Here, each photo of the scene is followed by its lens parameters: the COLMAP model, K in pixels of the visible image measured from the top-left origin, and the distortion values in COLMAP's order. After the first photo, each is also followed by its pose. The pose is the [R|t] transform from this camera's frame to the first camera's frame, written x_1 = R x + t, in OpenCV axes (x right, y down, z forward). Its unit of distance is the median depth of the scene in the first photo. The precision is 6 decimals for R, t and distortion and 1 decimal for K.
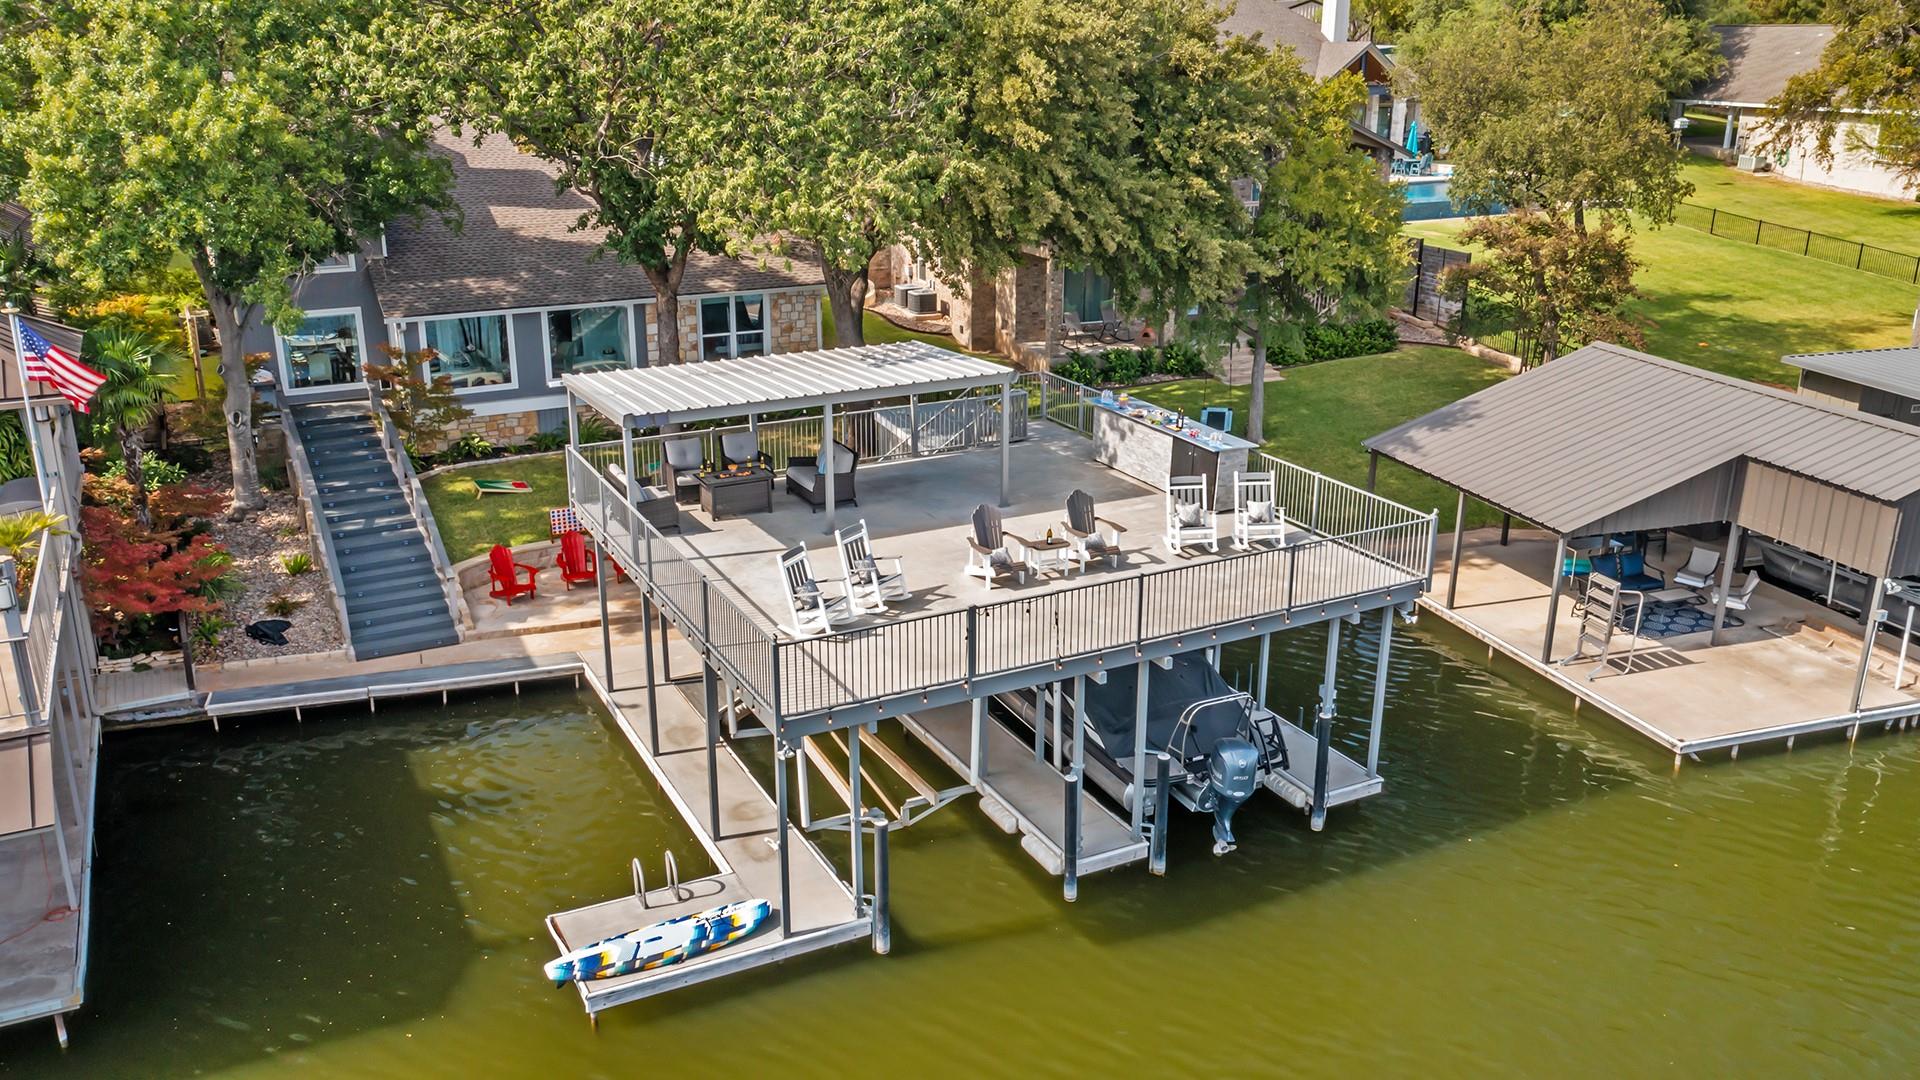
lens RADIAL K [[1498.0, 0, 952.2], [0, 1498.0, 576.1], [0, 0, 1]] dist [-0.008488, -0.000444]
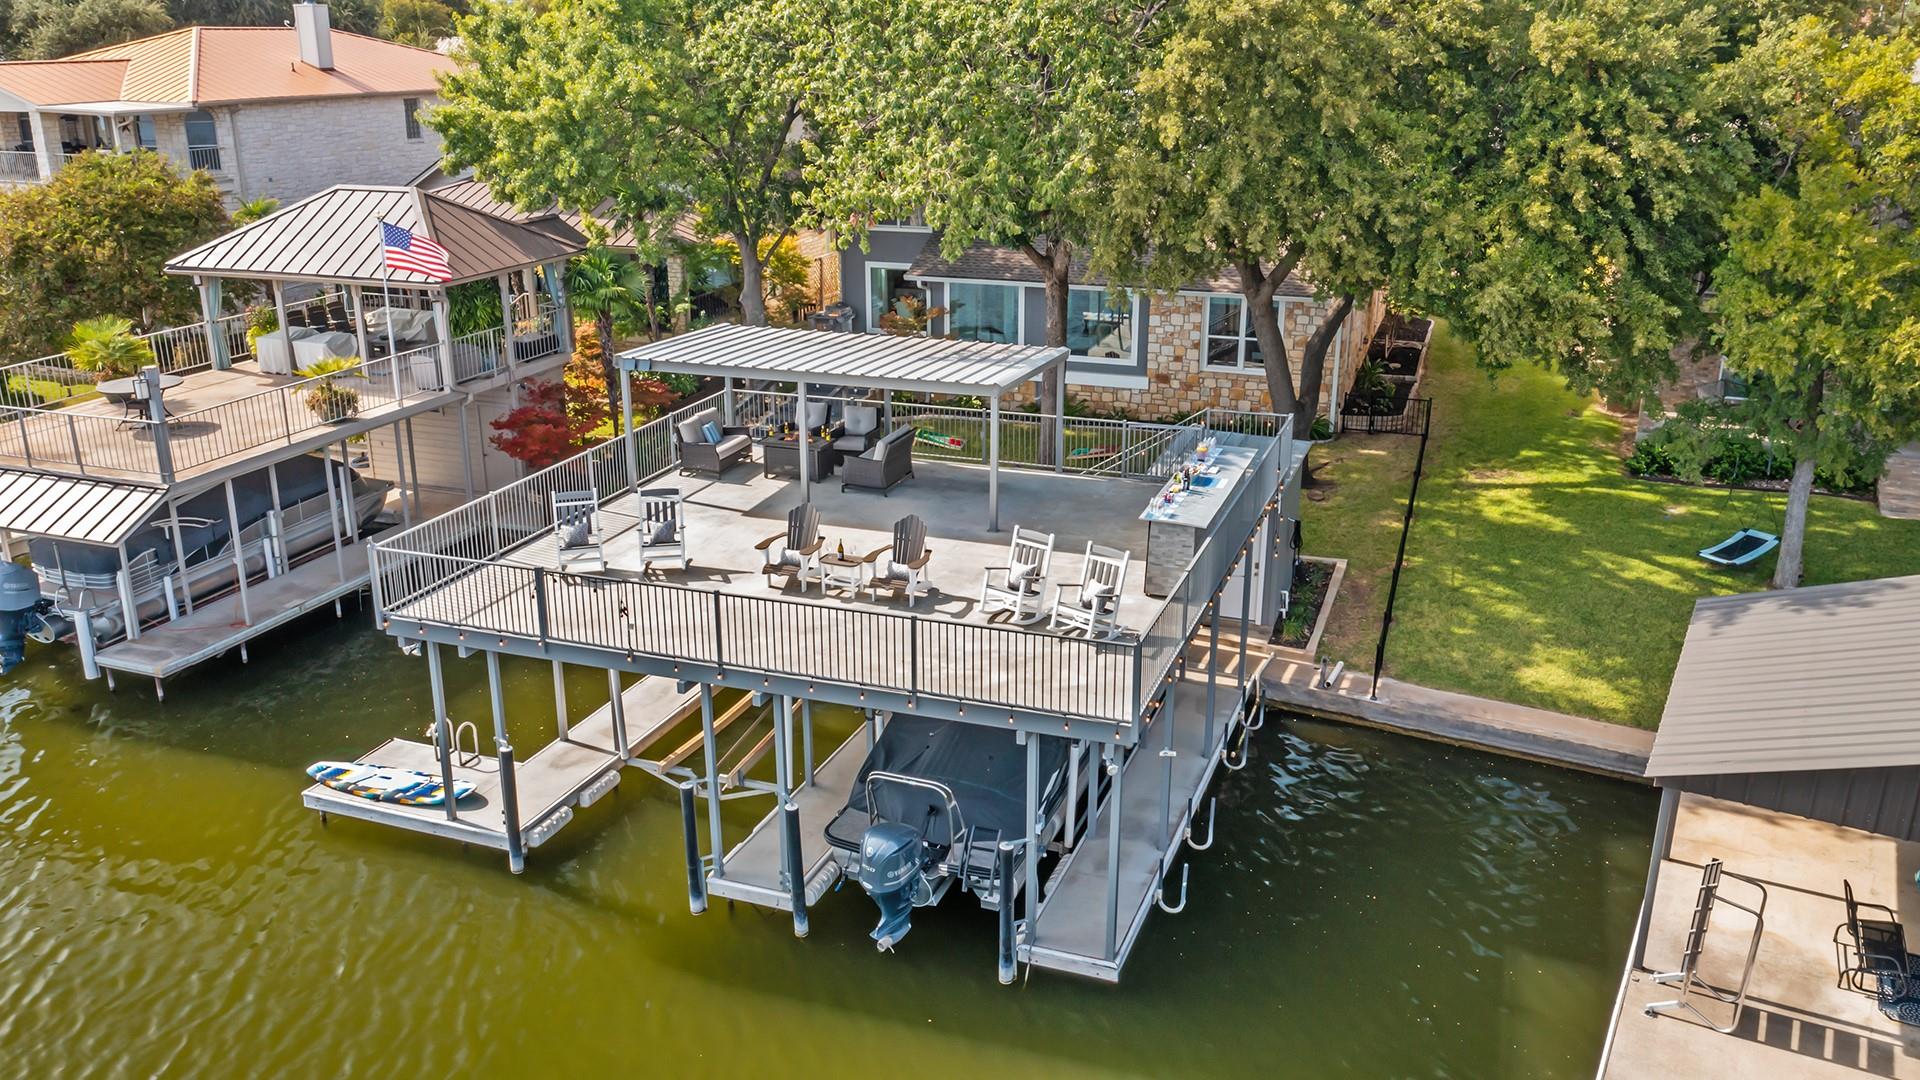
lens RADIAL K [[1498.0, 0, 952.2], [0, 1498.0, 576.1], [0, 0, 1]] dist [-0.008488, -0.000444]
pose [[0.672707, 0.248641, -0.696881, 0.622148], [-0.248614, 0.963044, 0.103616, -0.102055], [0.696890, 0.103551, 0.709662, 0.317232]]
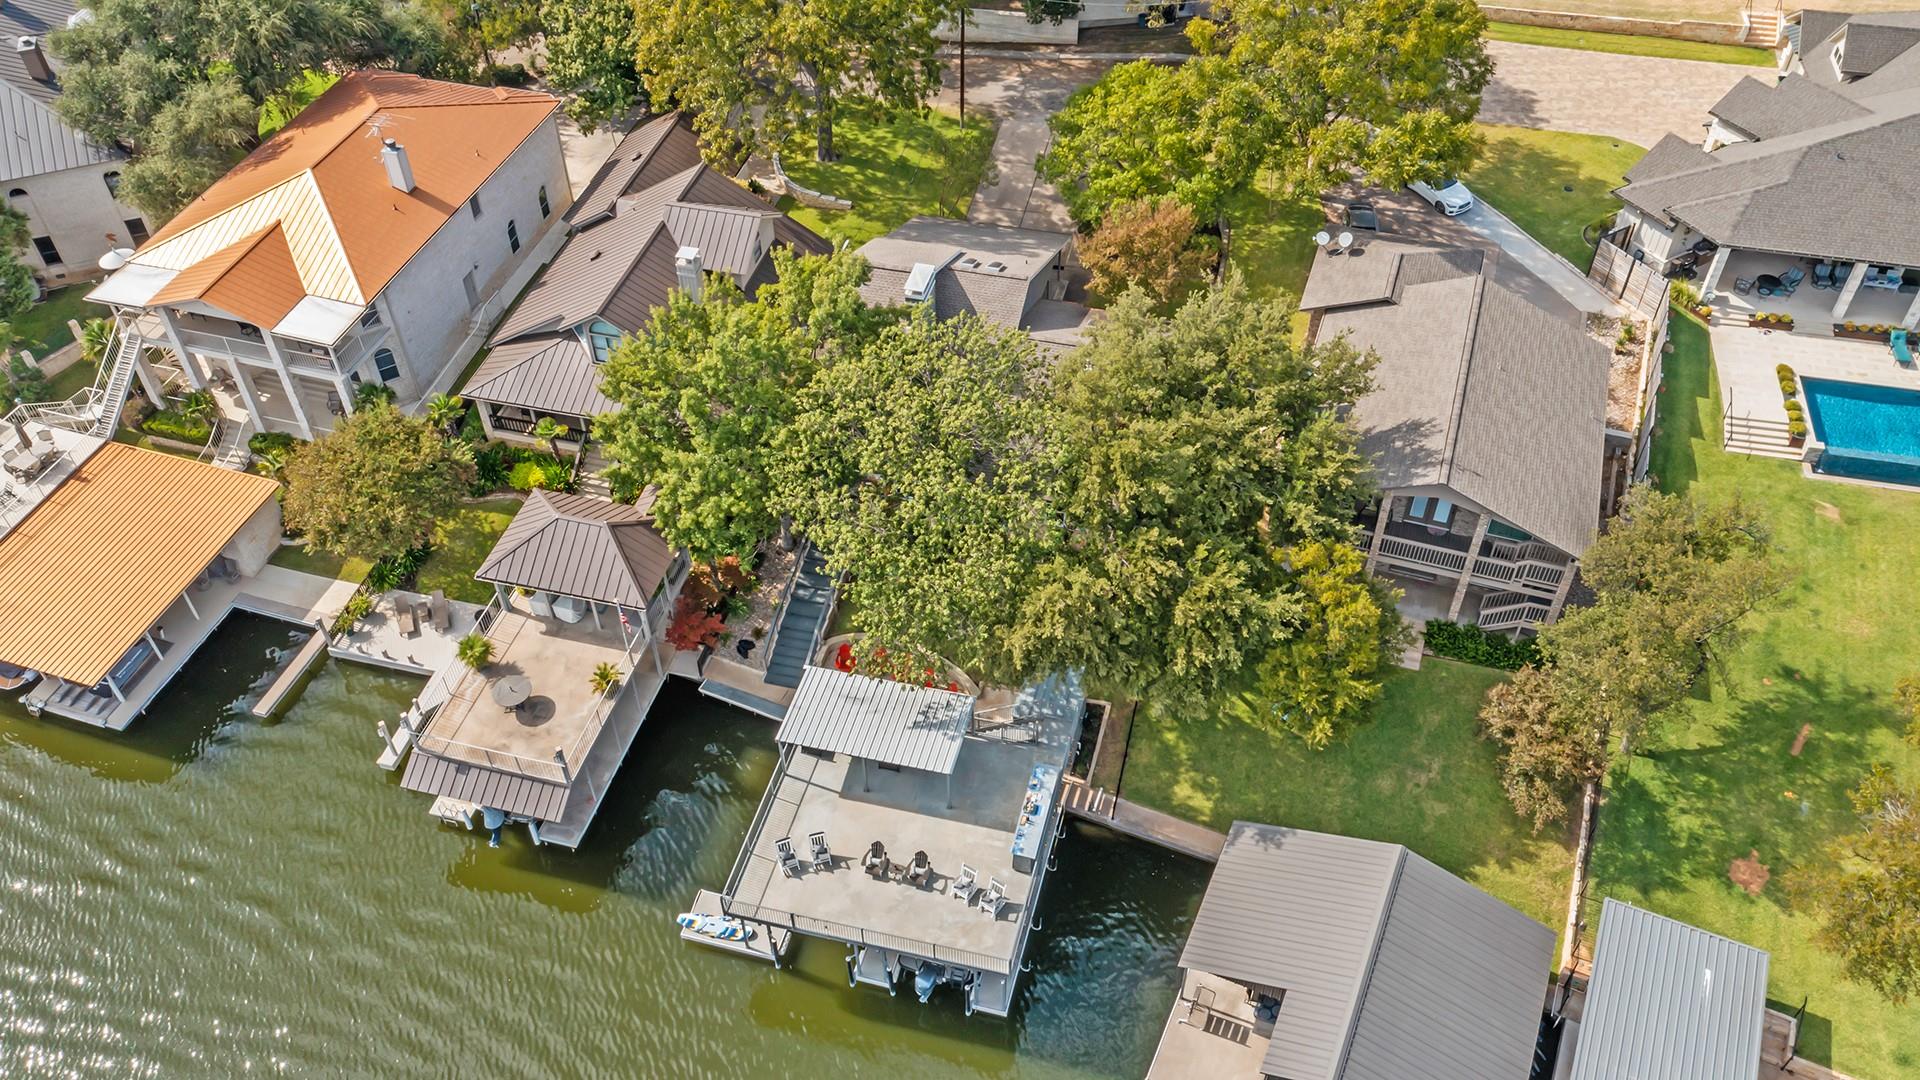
lens RADIAL K [[1498.0, 0, 952.2], [0, 1498.0, 576.1], [0, 0, 1]] dist [-0.008488, -0.000444]
pose [[0.739738, 0.477874, -0.473735, 0.856211], [-0.211087, 0.833287, 0.510956, -1.358255], [0.638929, -0.277974, 0.717286, -0.440572]]
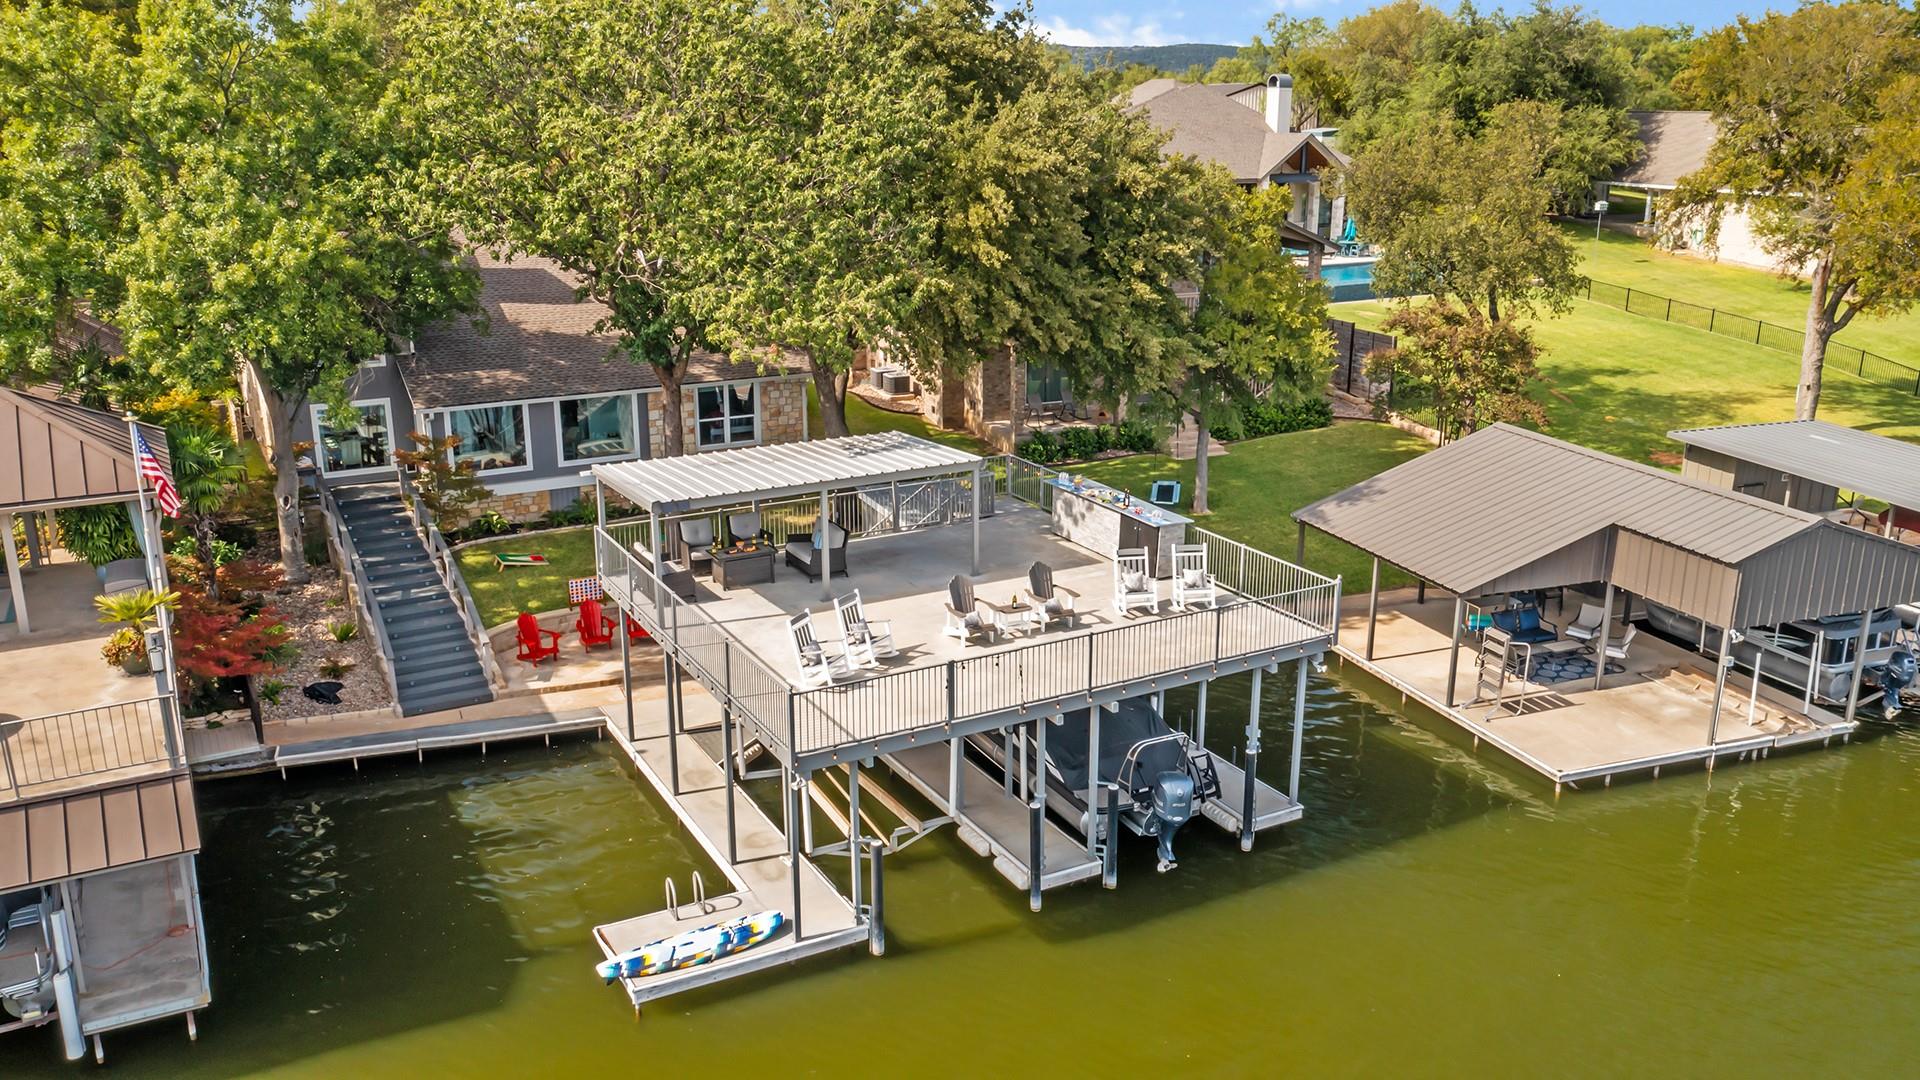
lens RADIAL K [[1498.0, 0, 952.2], [0, 1498.0, 576.1], [0, 0, 1]] dist [-0.008488, -0.000444]
pose [[0.999723, -0.010111, 0.021264, -0.007199], [0.010957, 0.999137, -0.040071, 0.000071], [-0.020840, 0.040292, 0.998971, -0.144734]]
